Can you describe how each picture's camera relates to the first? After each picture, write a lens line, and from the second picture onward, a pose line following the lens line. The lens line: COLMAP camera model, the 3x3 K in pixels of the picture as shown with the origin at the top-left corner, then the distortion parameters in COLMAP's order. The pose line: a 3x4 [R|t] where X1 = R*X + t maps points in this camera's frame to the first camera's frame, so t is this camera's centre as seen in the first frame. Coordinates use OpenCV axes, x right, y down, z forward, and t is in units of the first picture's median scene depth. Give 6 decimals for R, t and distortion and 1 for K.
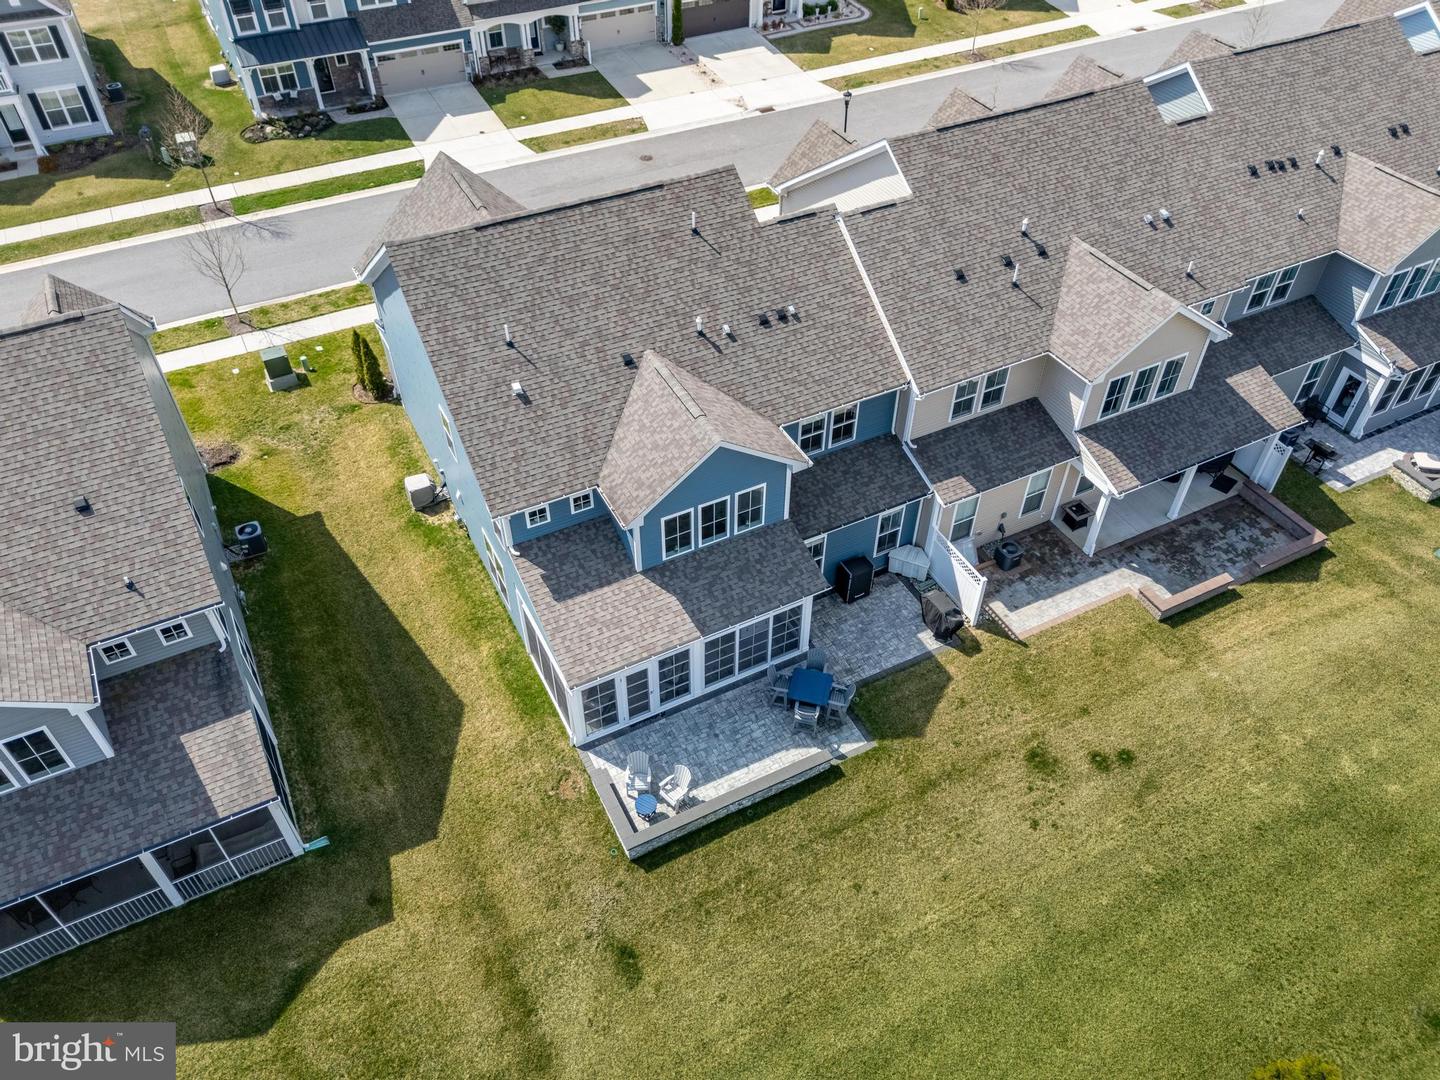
lens RADIAL K [[1061.2, 0, 720.0], [0, 1061.2, 540.0], [0, 0, 1]] dist [0.075771, -0.071623]
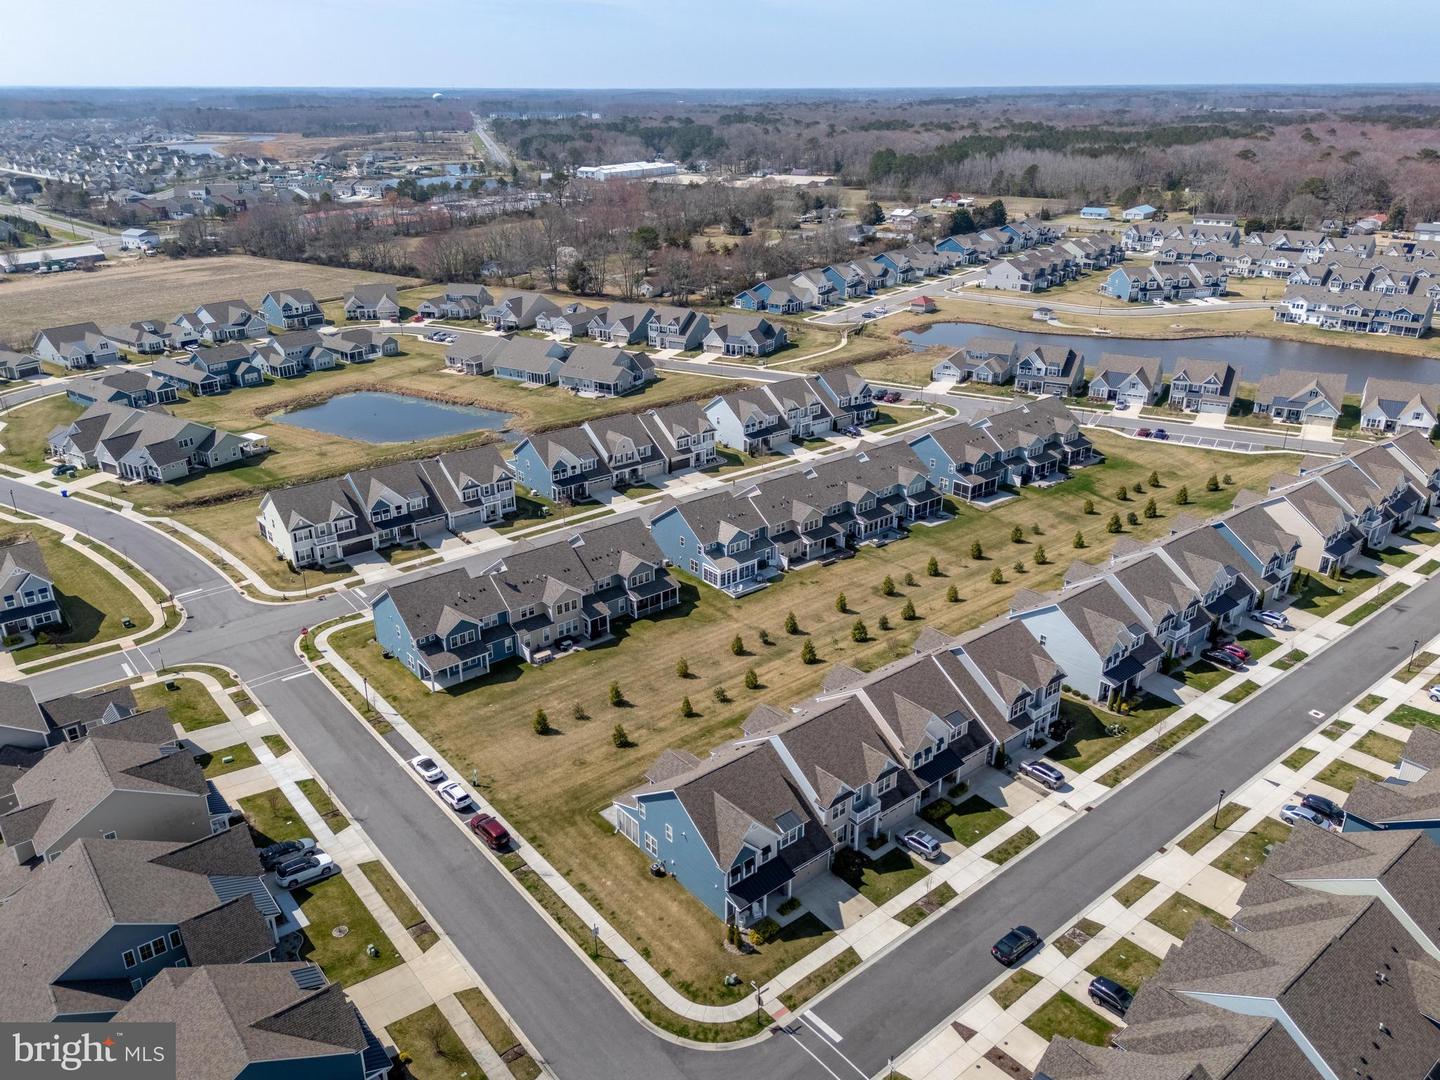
lens RADIAL K [[1061.2, 0, 720.0], [0, 1061.2, 540.0], [0, 0, 1]] dist [0.075771, -0.071623]
pose [[0.978726, -0.084653, 0.186895, -0.995565], [0.146687, 0.925603, -0.348916, 1.647610], [-0.143454, 0.368909, 0.918329, -3.601875]]
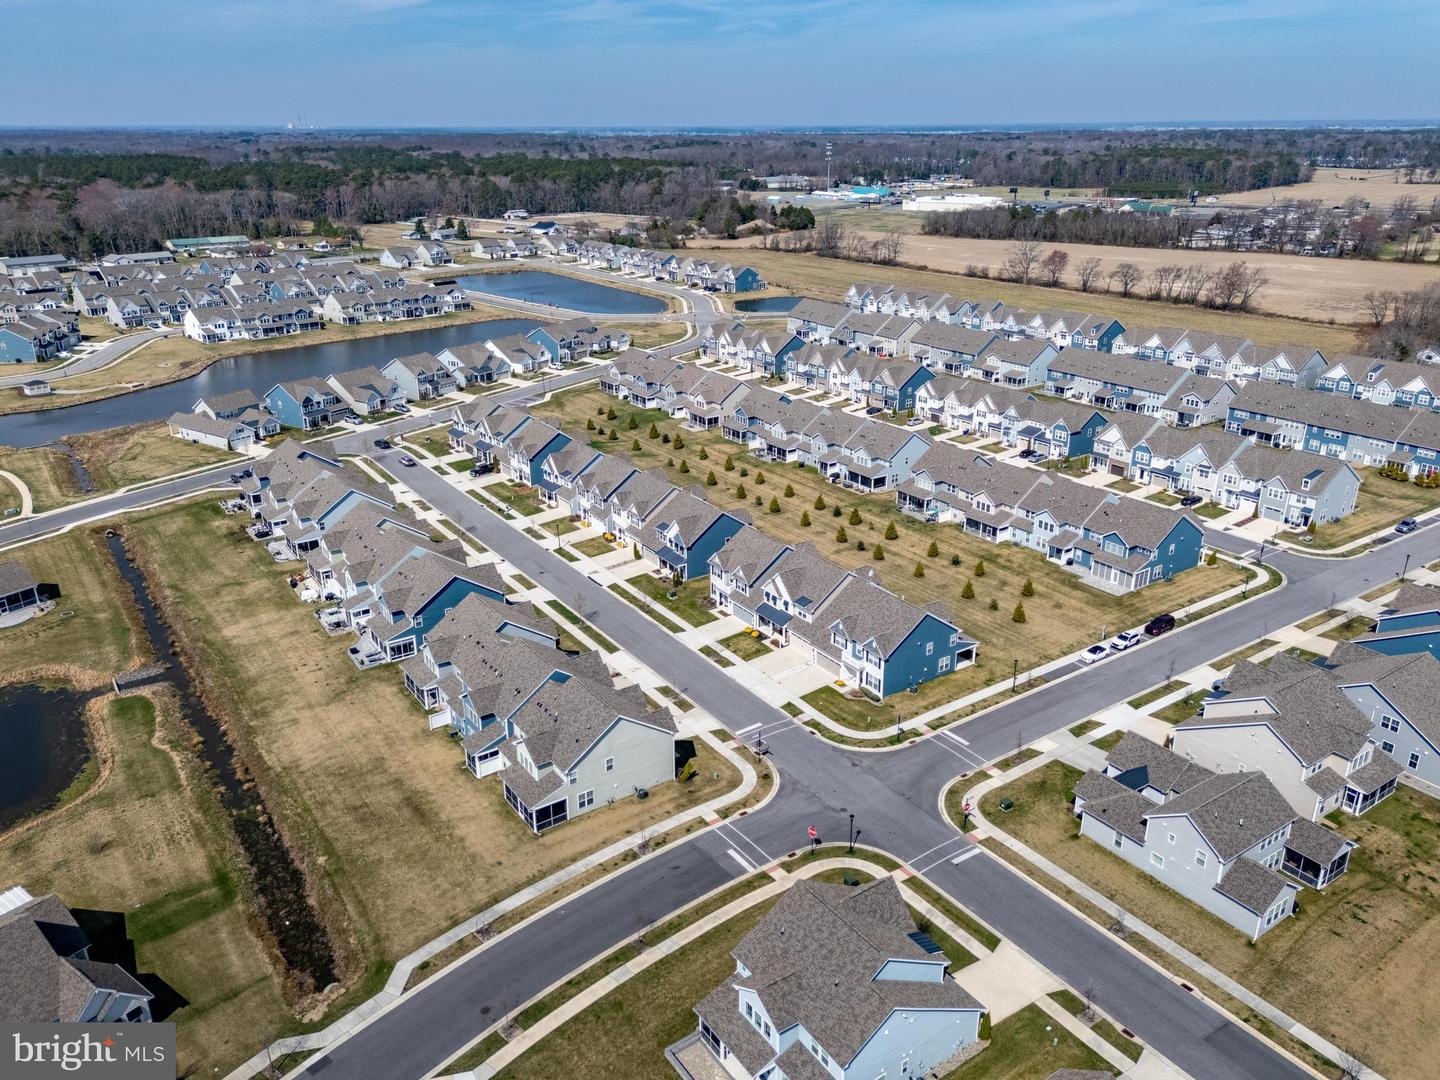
lens RADIAL K [[1061.2, 0, 720.0], [0, 1061.2, 540.0], [0, 0, 1]] dist [0.075771, -0.071623]
pose [[-0.125784, -0.362036, 0.923639, -5.060794], [0.694923, 0.632292, 0.342474, -1.919985], [-0.707998, 0.684935, 0.172054, 0.088735]]
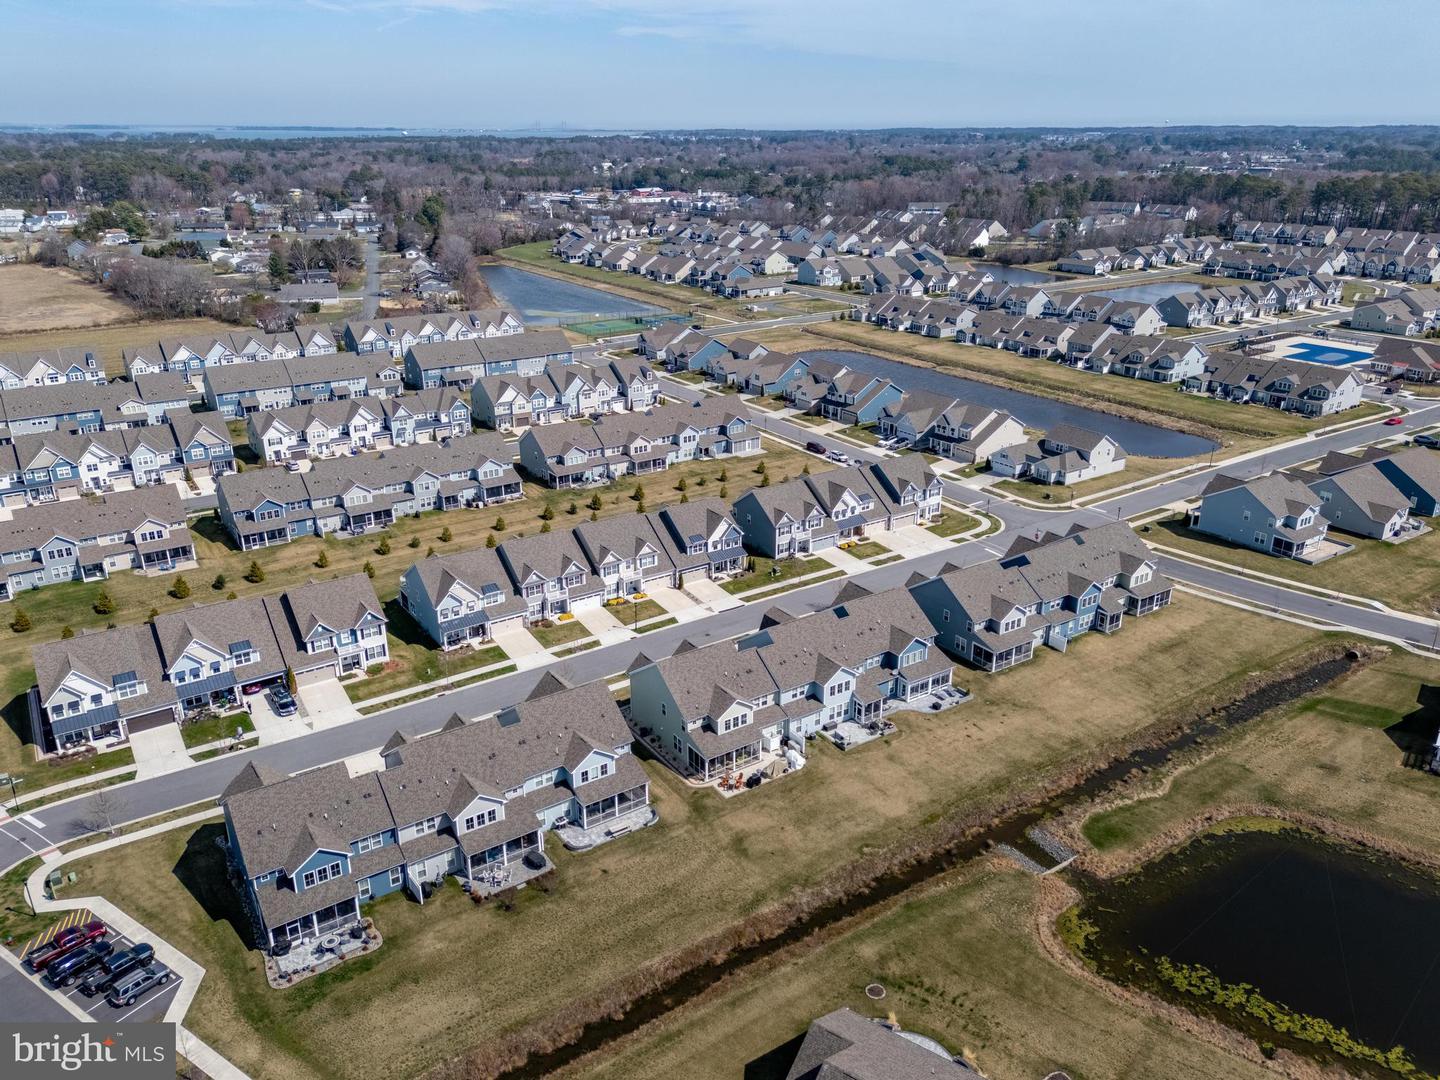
lens RADIAL K [[1061.2, 0, 720.0], [0, 1061.2, 540.0], [0, 0, 1]] dist [0.075771, -0.071623]
pose [[-0.993392, 0.040477, -0.107398, 0.306640], [-0.080929, 0.416485, 0.905533, -4.998747], [0.081383, 0.908241, -0.410457, 3.269551]]
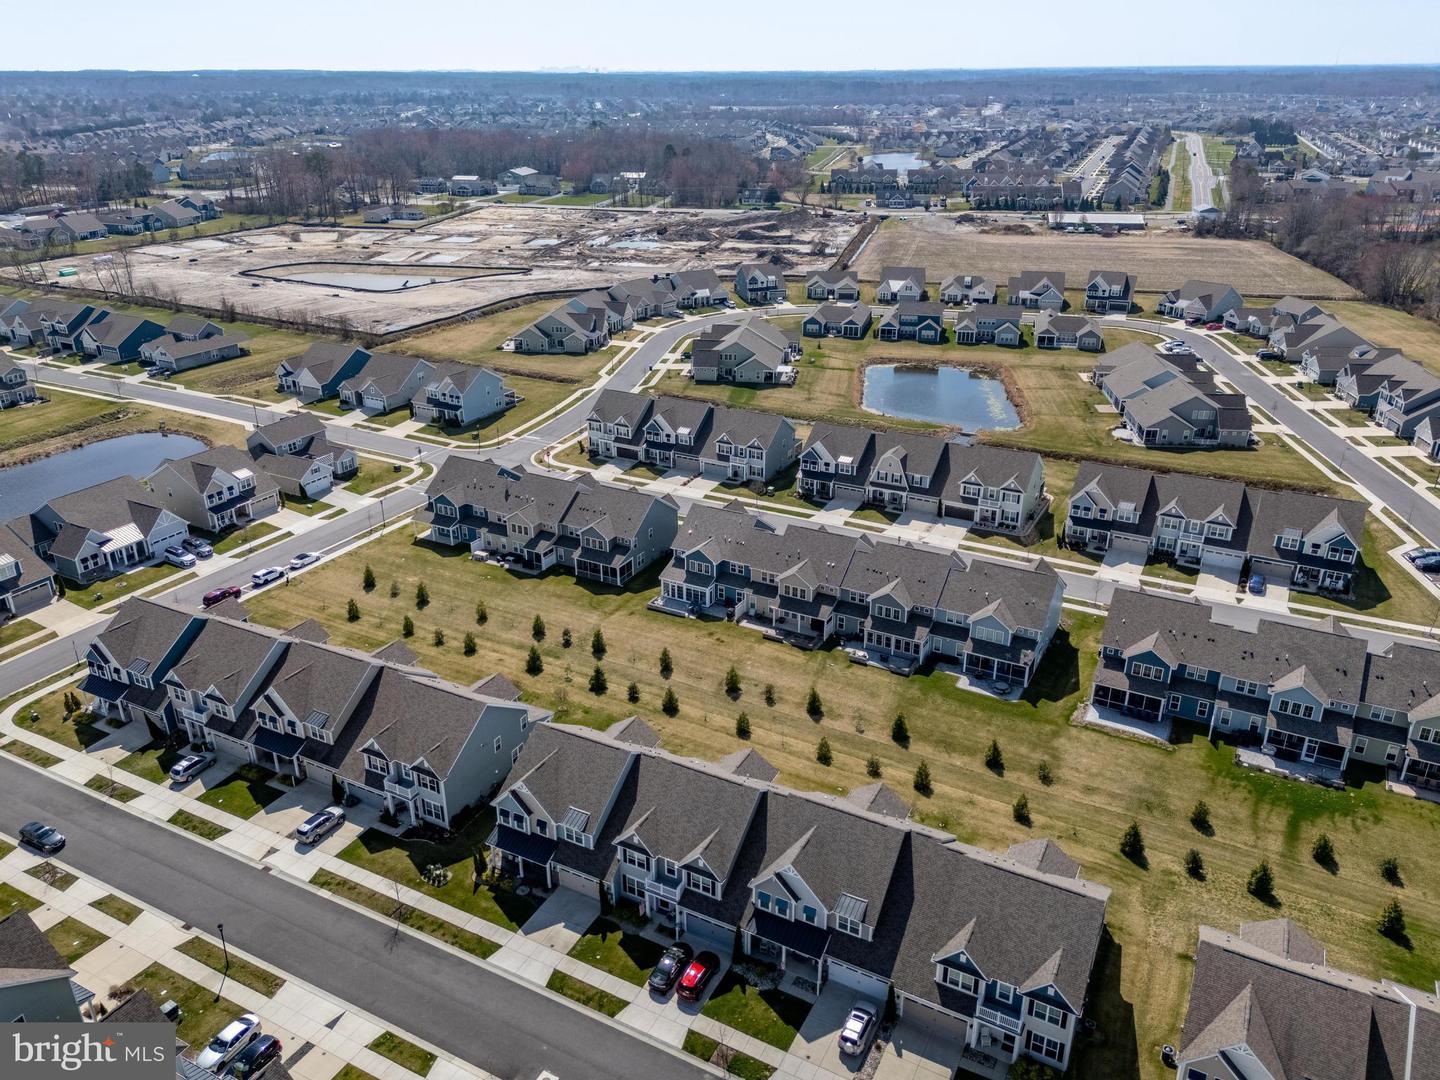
lens RADIAL K [[1061.2, 0, 720.0], [0, 1061.2, 540.0], [0, 0, 1]] dist [0.075771, -0.071623]
pose [[0.566313, 0.329131, -0.755620, 3.375910], [-0.572496, 0.816619, -0.073367, 0.168874], [0.592906, 0.474138, 0.650888, -2.025562]]
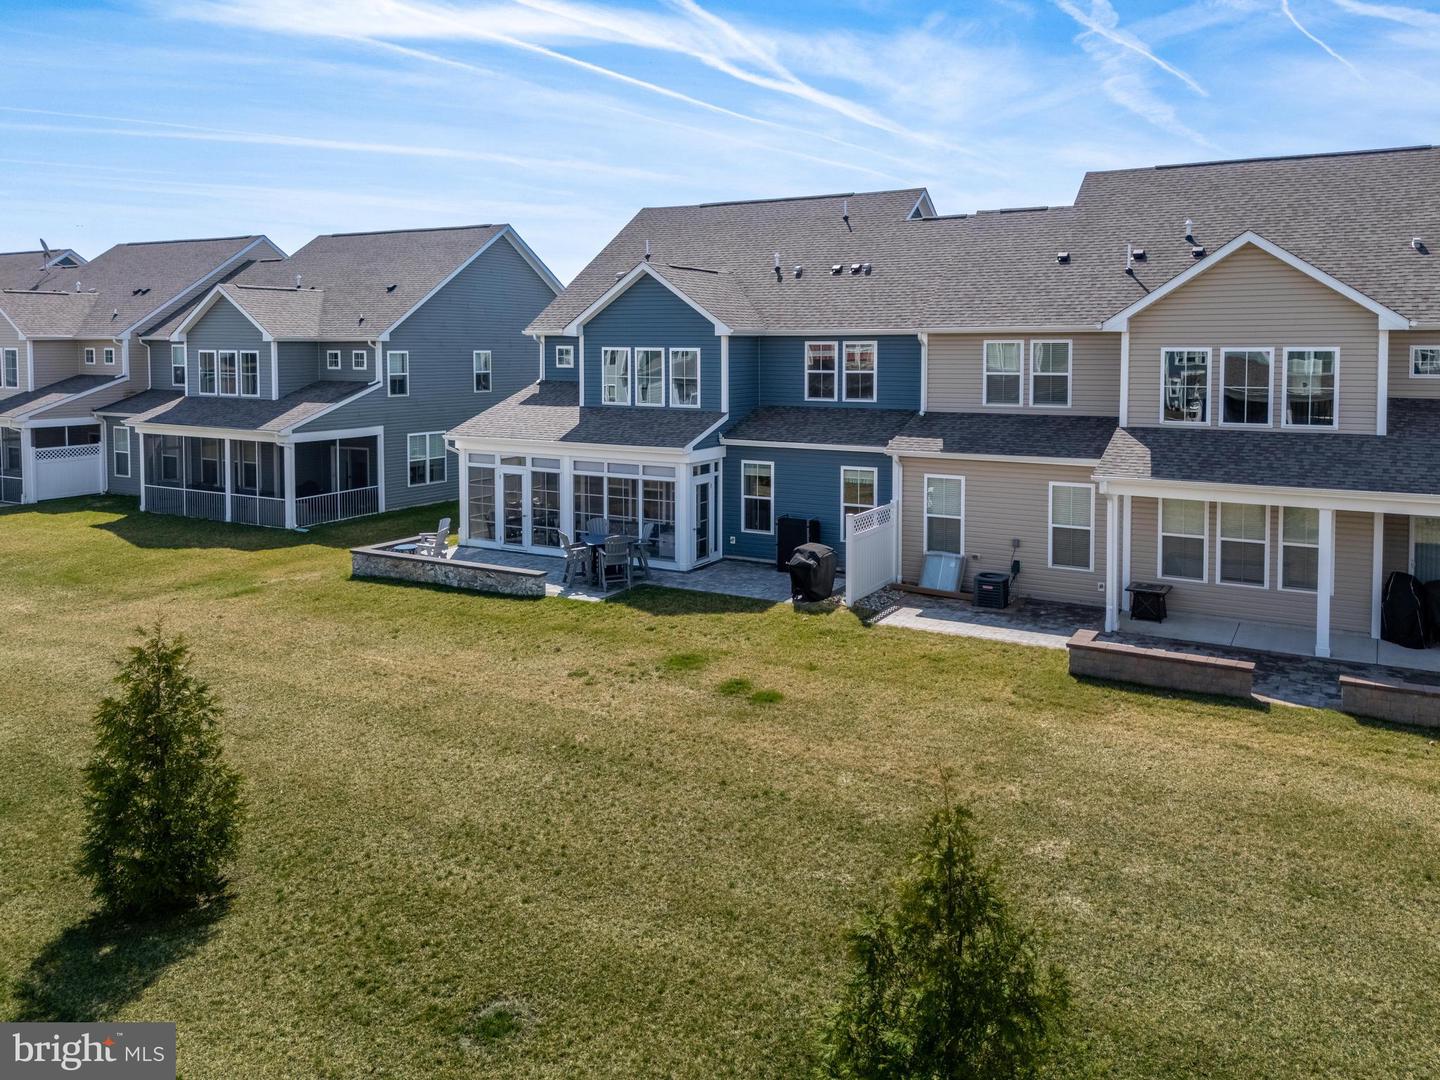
lens RADIAL K [[1090.1, 0, 739.3], [0, 1090.1, 417.2], [0, 0, 1]] dist [0.037788, -0.002453]
pose [[0.556731, 0.054441, -0.828907, 0.783656], [-0.580609, 0.739139, -0.341418, 0.273931], [0.594090, 0.671349, 0.443111, 0.551698]]
